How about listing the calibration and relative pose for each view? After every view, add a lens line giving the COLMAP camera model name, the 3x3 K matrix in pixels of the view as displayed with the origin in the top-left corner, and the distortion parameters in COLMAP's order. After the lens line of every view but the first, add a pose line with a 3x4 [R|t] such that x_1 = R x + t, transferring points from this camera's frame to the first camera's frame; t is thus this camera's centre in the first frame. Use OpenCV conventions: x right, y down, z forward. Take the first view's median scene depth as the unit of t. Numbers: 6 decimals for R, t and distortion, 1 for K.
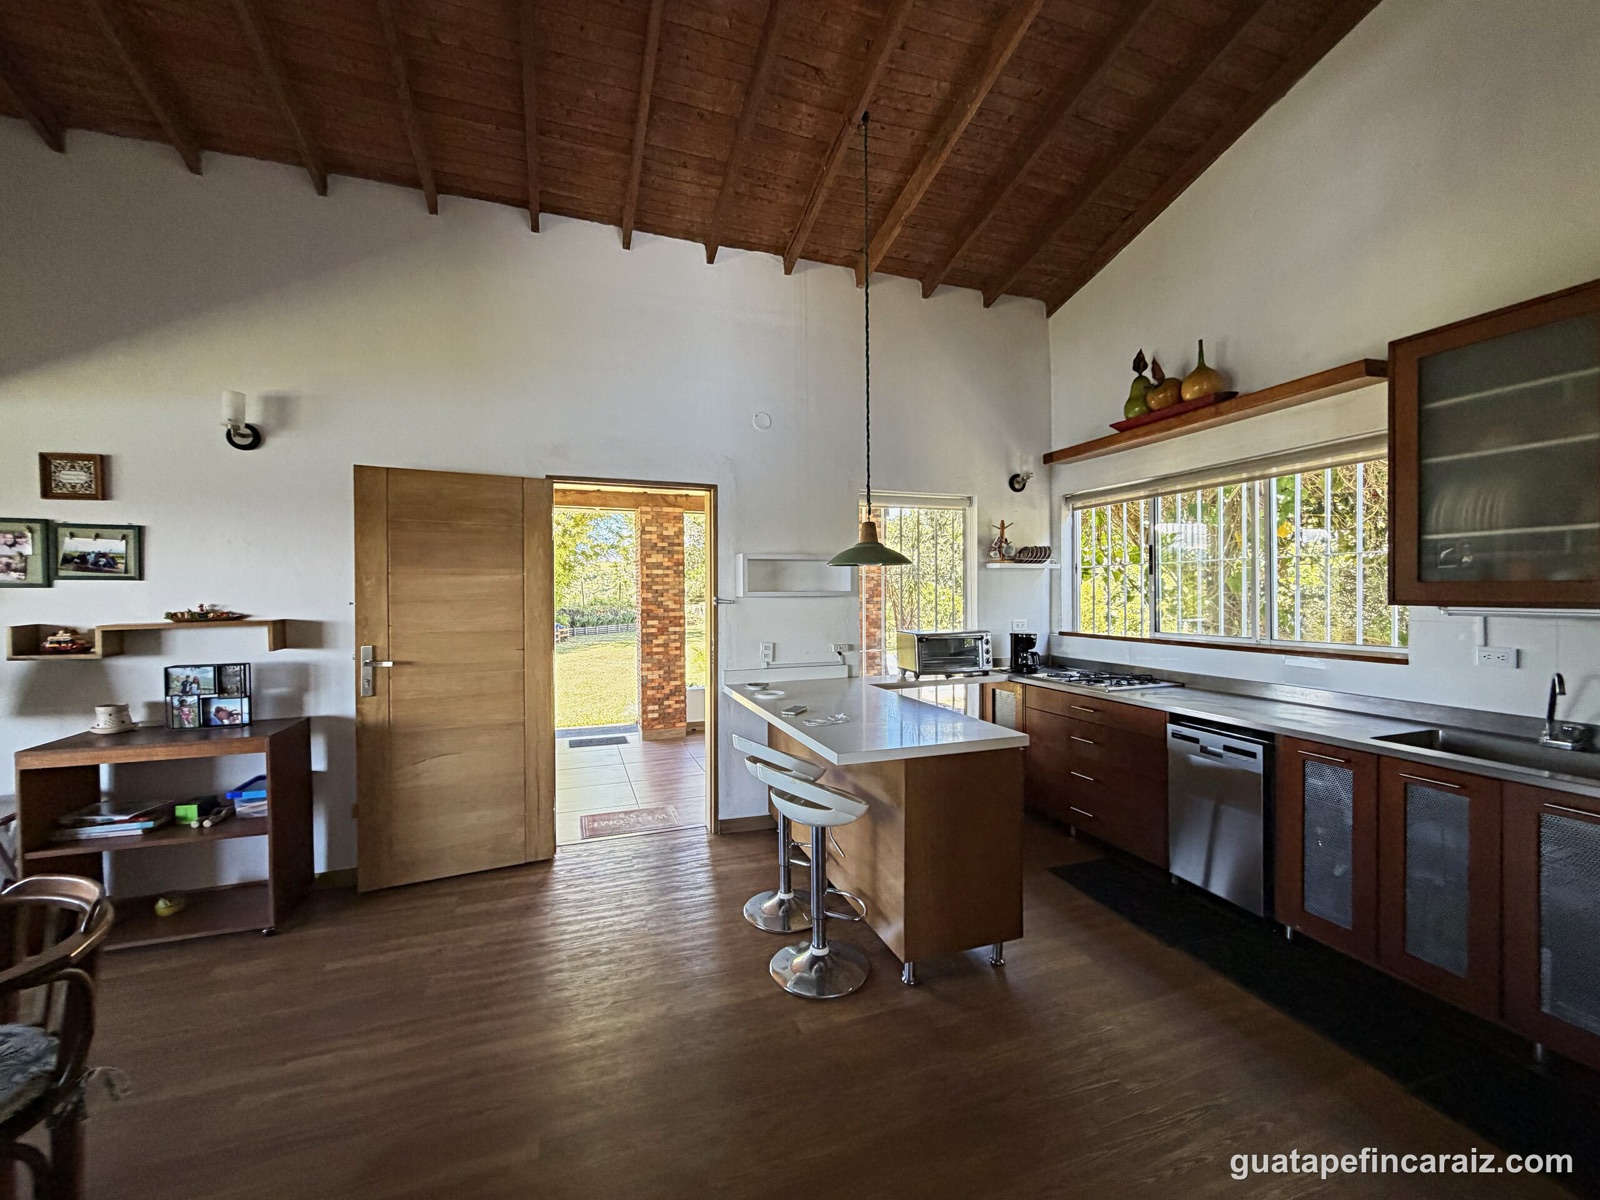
lens RADIAL K [[637.4, 0, 795.2], [0, 637.4, 600.4], [0, 0, 1]] dist [-0.000290, -0.000064]
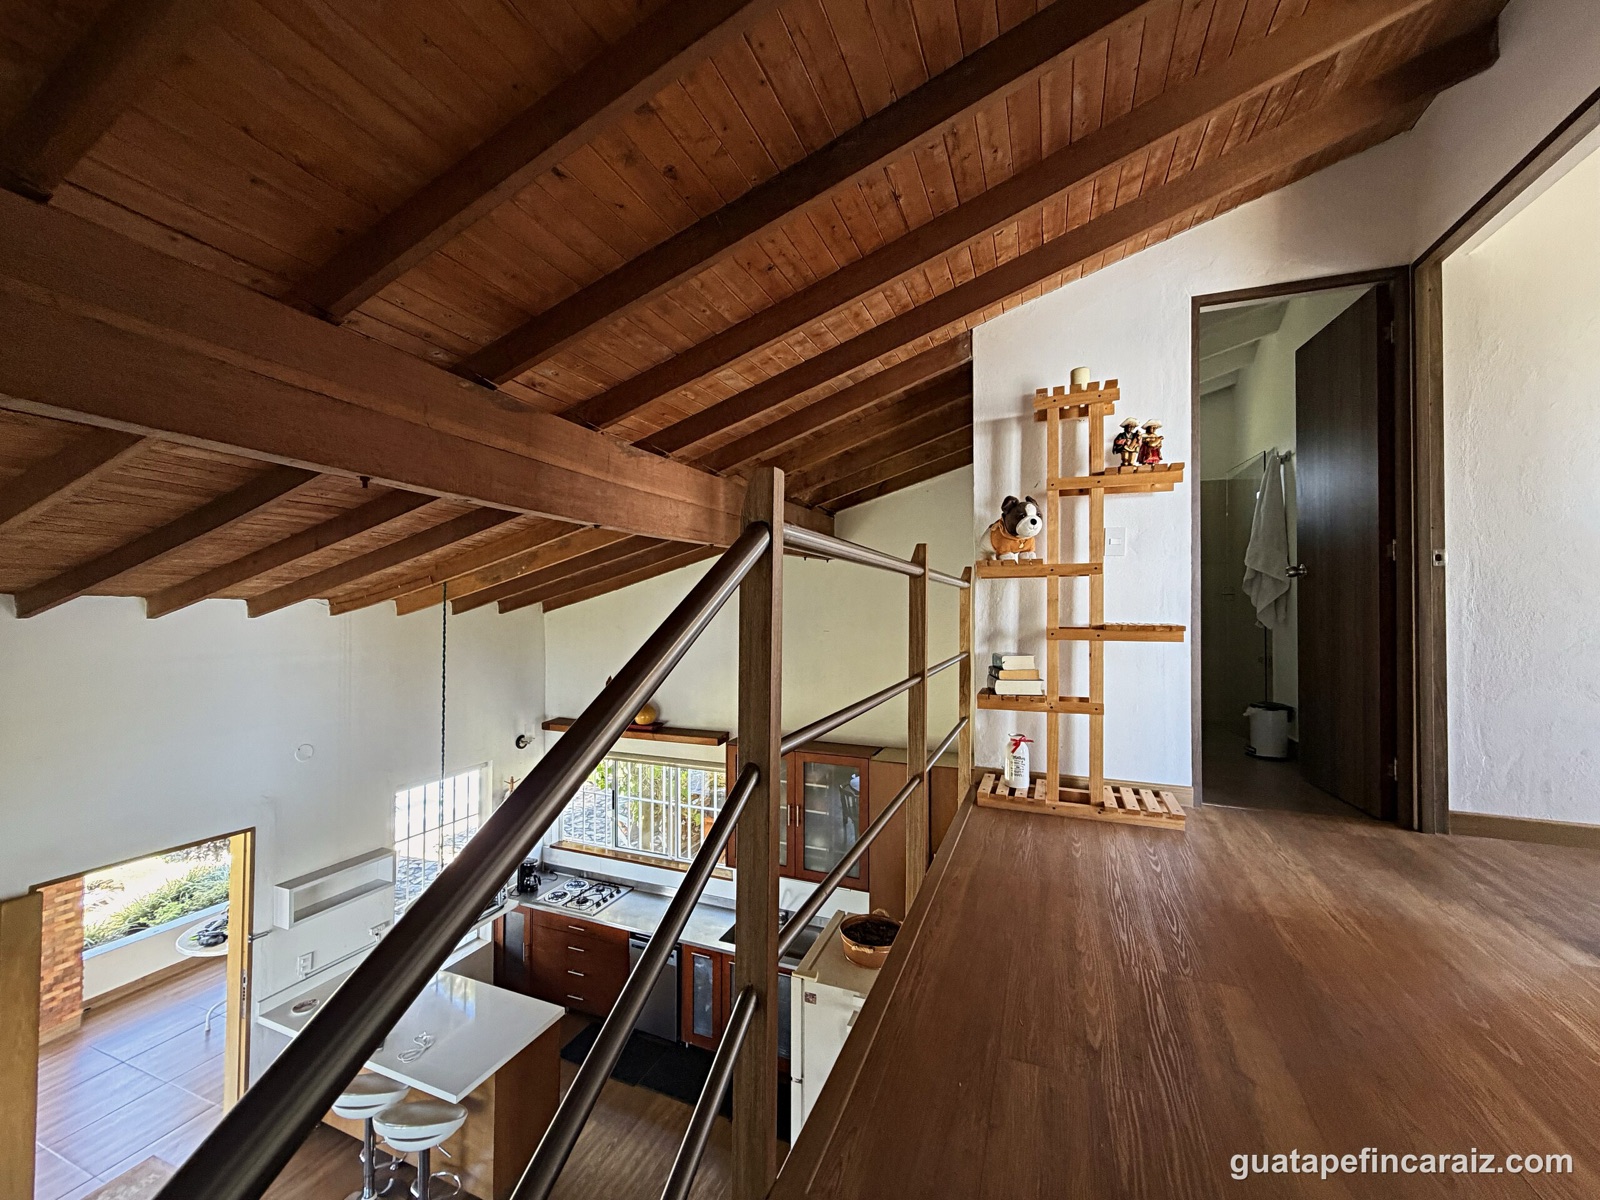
lens RADIAL K [[638.2, 0, 794.6], [0, 638.2, 600.7], [0, 0, 1]] dist [-0.000486, -0.000048]
pose [[0.662643, 0.019448, 0.748683, -0.396981], [0.000328, 0.999655, -0.026258, -0.637313], [-0.748936, 0.017645, 0.662408, -0.449681]]
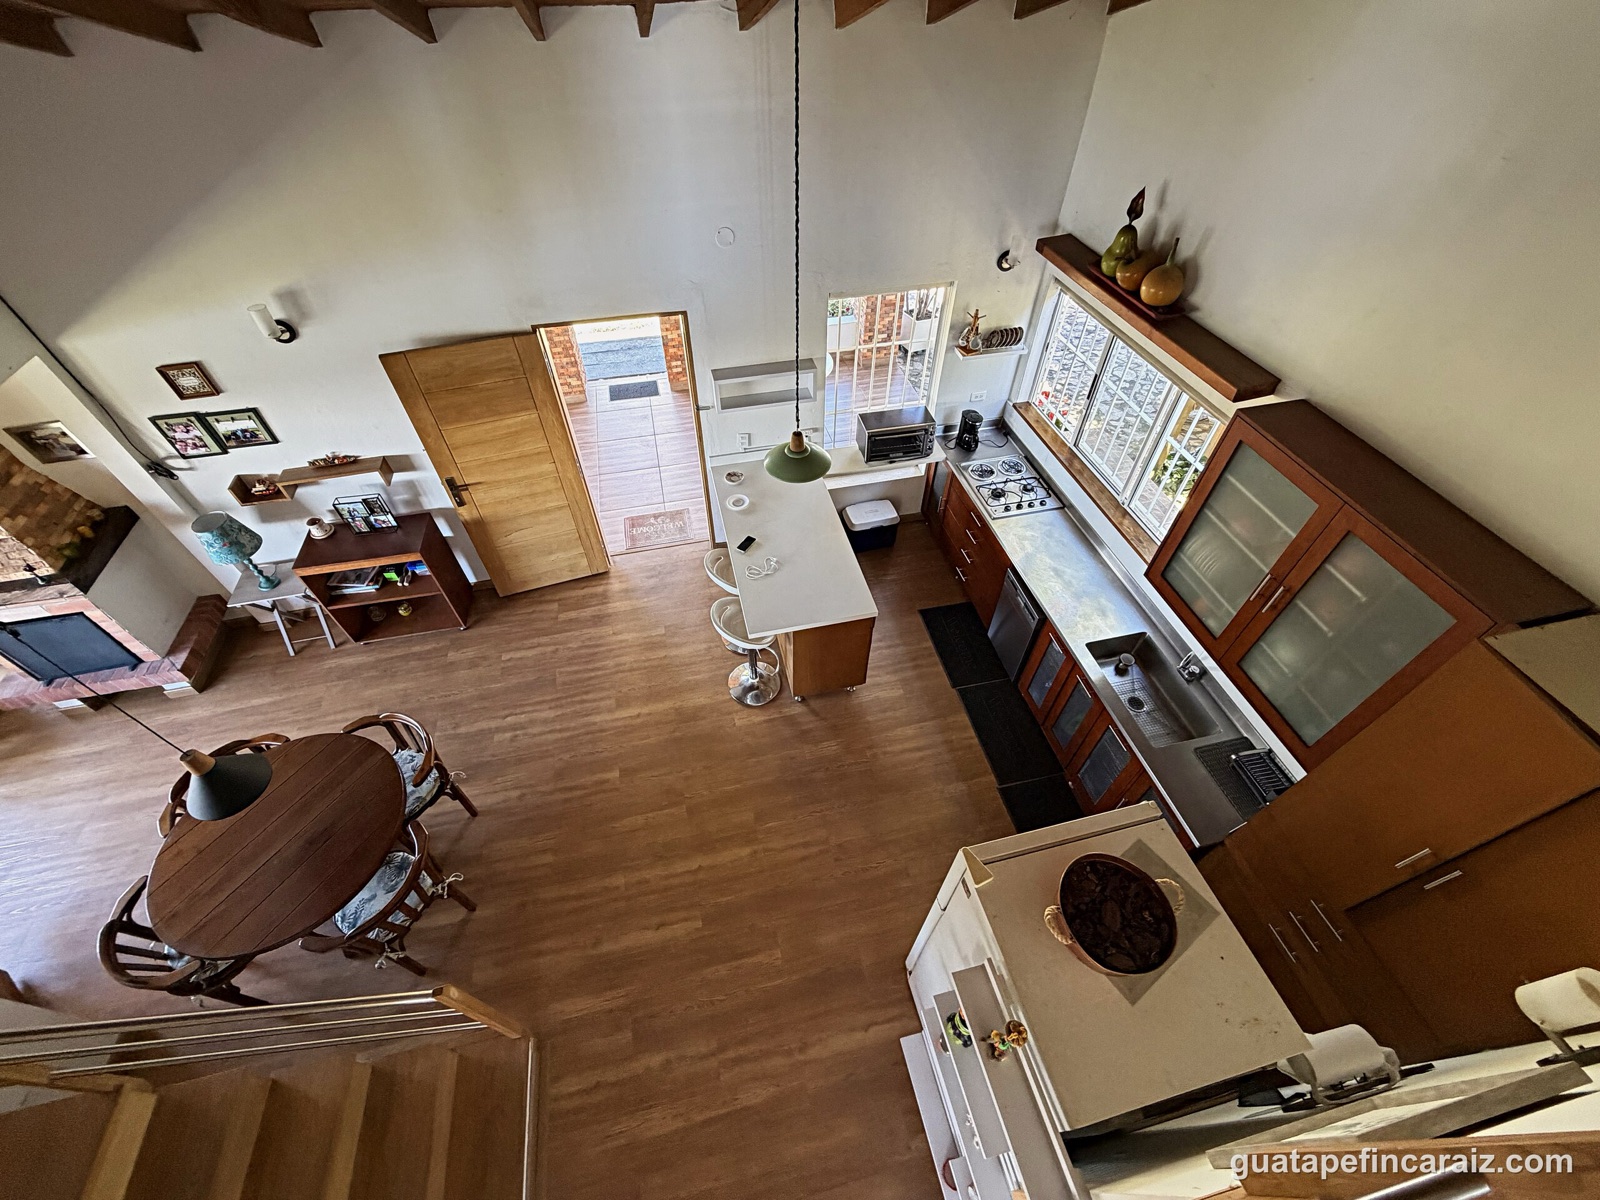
lens RADIAL K [[637.4, 0, 795.2], [0, 637.4, 600.4], [0, 0, 1]] dist [-0.000290, -0.000064]
pose [[0.993079, 0.088614, -0.077082, 0.221208], [-0.003824, 0.680352, 0.732875, -0.766014], [0.117386, -0.727508, 0.675982, -0.060277]]
